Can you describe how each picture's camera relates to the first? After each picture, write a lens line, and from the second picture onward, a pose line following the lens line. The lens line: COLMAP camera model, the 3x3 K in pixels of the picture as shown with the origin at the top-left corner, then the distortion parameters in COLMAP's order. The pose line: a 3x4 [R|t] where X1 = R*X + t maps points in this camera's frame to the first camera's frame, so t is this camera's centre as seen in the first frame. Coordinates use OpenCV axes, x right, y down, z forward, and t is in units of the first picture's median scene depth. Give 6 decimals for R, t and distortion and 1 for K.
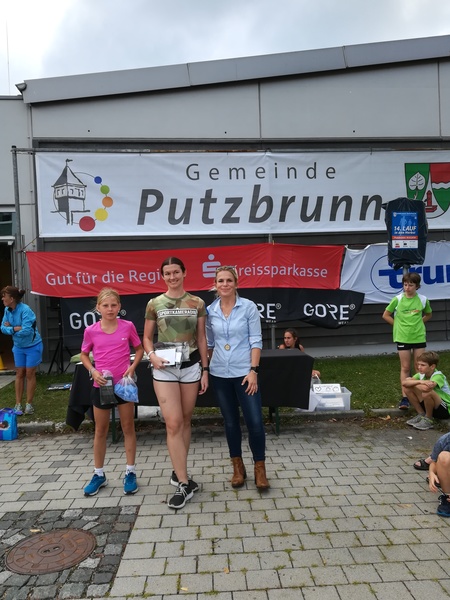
lens RADIAL K [[467.8, 0, 220.3], [0, 467.8, 301.1], [0, 0, 1]] dist [0.056579, -0.066042]
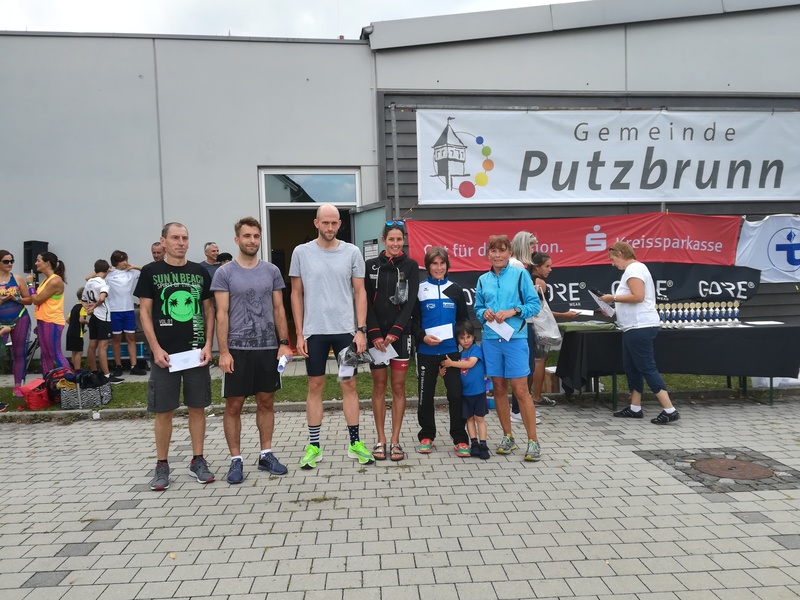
lens RADIAL K [[628.4, 0, 400.7], [0, 628.4, 303.3], [0, 0, 1]] dist [0.072079, -0.104081]
pose [[0.999487, 0.007741, 0.031082, -0.432239], [-0.008390, 0.999748, 0.020807, 0.028760], [-0.030913, -0.021057, 0.999300, -0.197942]]
